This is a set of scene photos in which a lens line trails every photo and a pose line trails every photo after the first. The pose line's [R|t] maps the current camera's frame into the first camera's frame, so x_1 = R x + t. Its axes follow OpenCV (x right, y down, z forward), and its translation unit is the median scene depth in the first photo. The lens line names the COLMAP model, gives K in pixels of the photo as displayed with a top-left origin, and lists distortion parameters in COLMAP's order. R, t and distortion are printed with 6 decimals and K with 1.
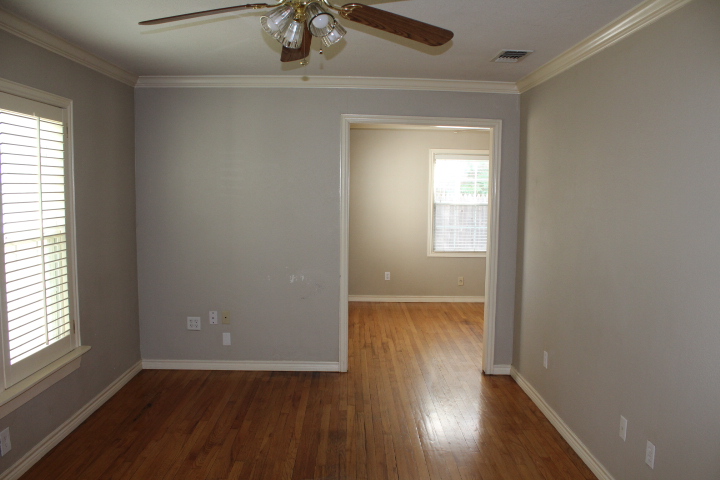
lens RADIAL K [[601.3, 0, 360.0], [0, 601.3, 240.0], [0, 0, 1]] dist [-0.062110, 0.002469]
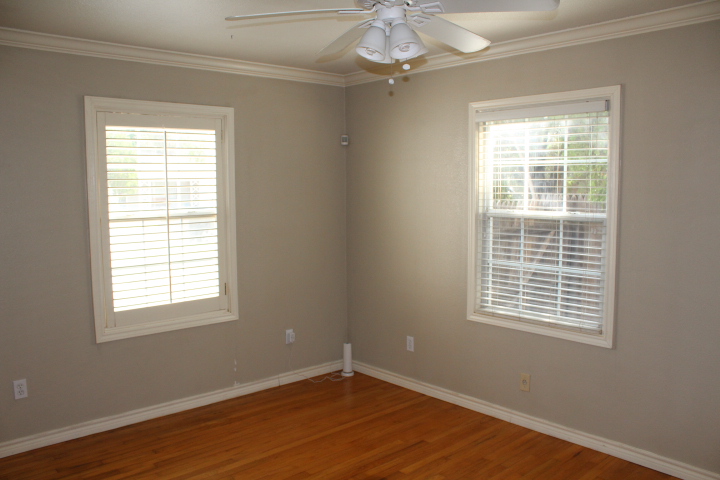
lens RADIAL K [[601.3, 0, 360.0], [0, 601.3, 240.0], [0, 0, 1]] dist [-0.062110, 0.002469]
pose [[0.652320, 0.054123, -0.756009, 0.425466], [-0.055857, 0.998168, 0.023263, -0.045192], [0.755883, 0.027053, 0.654147, 0.604819]]
